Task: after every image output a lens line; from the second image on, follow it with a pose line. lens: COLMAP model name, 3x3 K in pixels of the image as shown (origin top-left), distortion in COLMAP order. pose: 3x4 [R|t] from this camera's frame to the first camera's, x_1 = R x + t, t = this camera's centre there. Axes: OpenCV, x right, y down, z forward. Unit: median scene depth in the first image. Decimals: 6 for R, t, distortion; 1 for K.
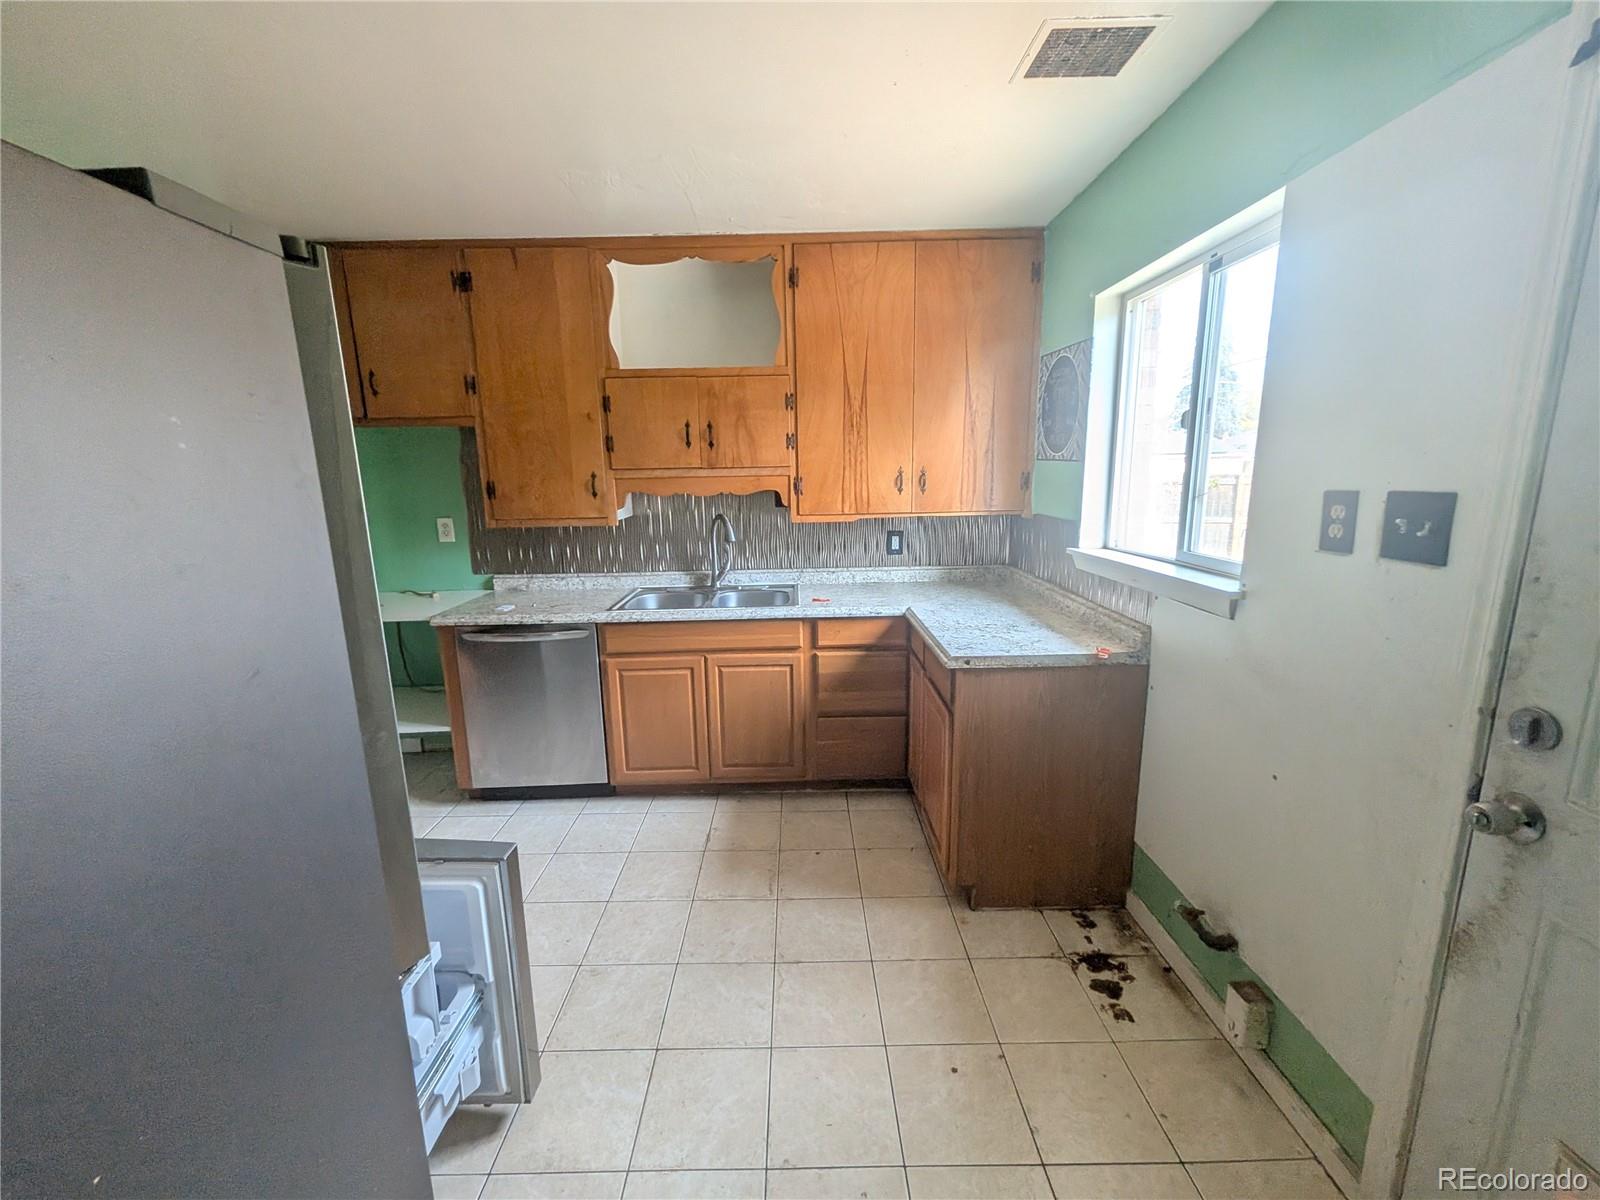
lens RADIAL K [[641.1, 0, 799.8], [0, 641.1, 596.5], [0, 0, 1]] dist [0.004069, -0.001102]
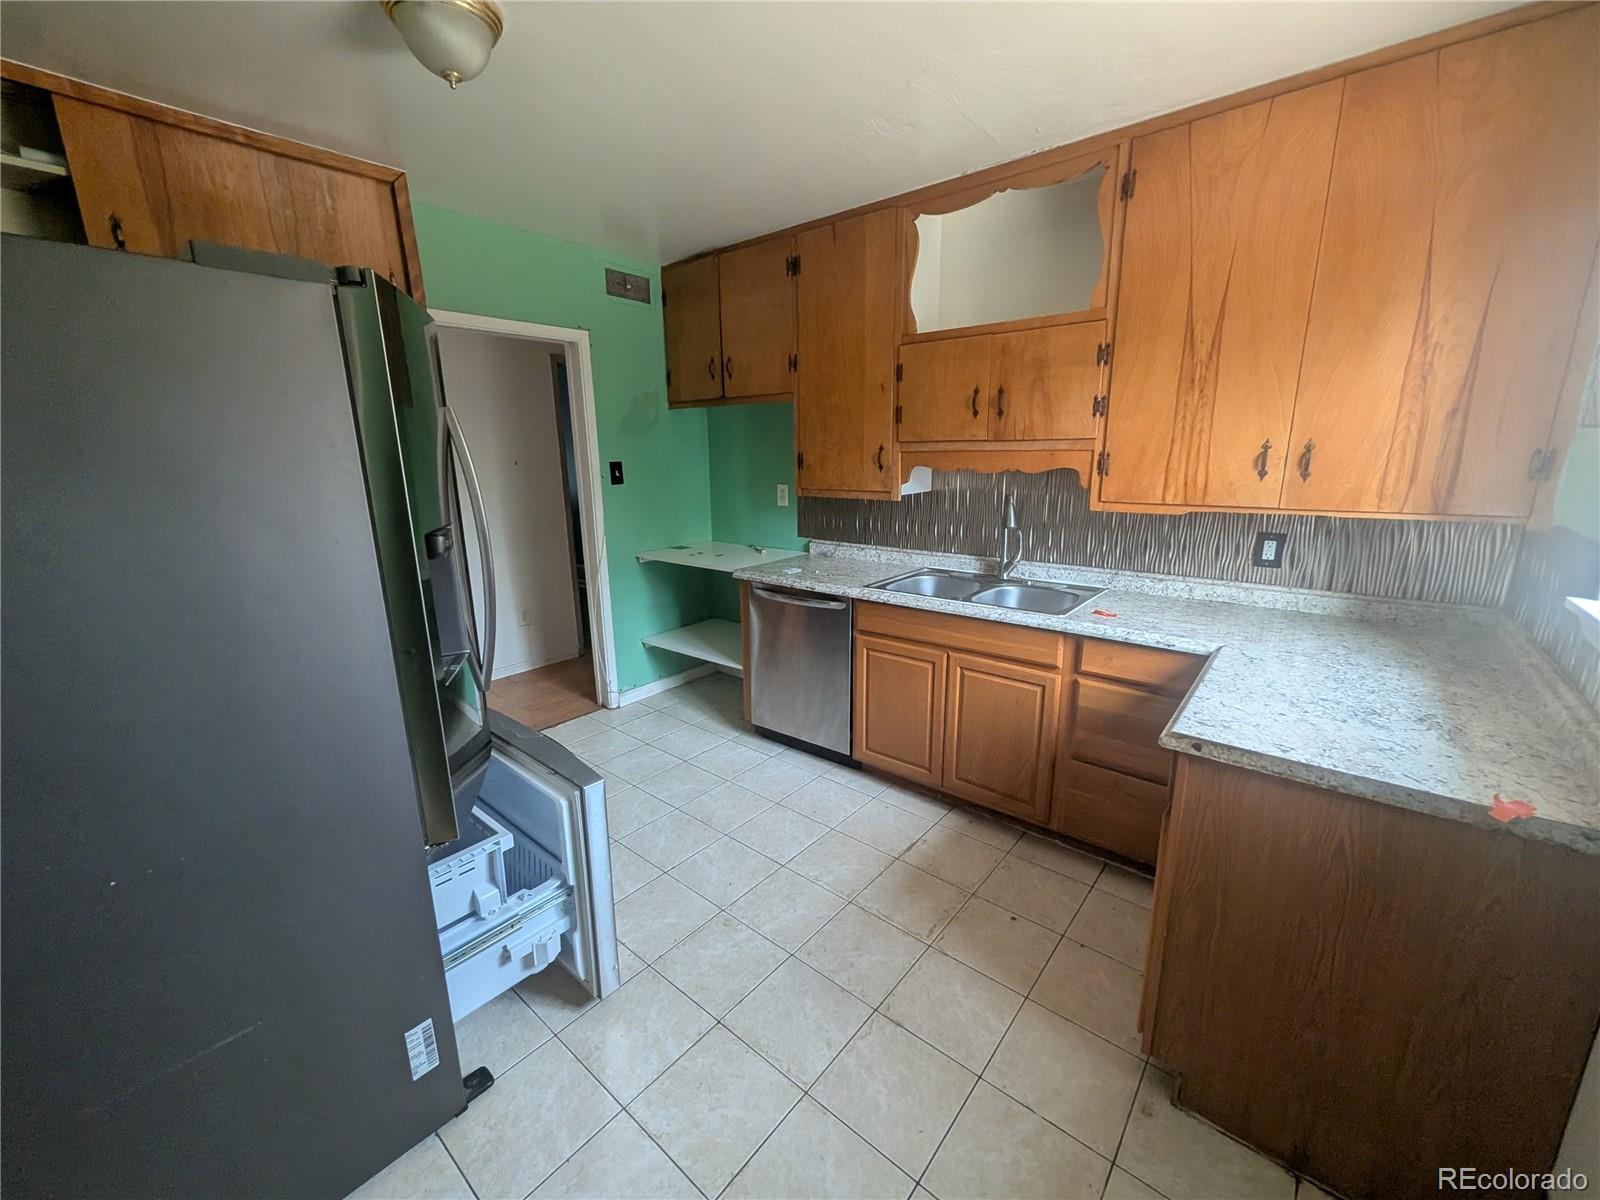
lens RADIAL K [[641.1, 0, 799.7], [0, 641.1, 598.0], [0, 0, 1]] dist [0.004069, -0.001102]
pose [[0.761558, 0.156837, -0.628833, 0.243375], [-0.126344, 0.987589, 0.093303, -0.039919], [0.635662, 0.008393, 0.771922, 0.174239]]
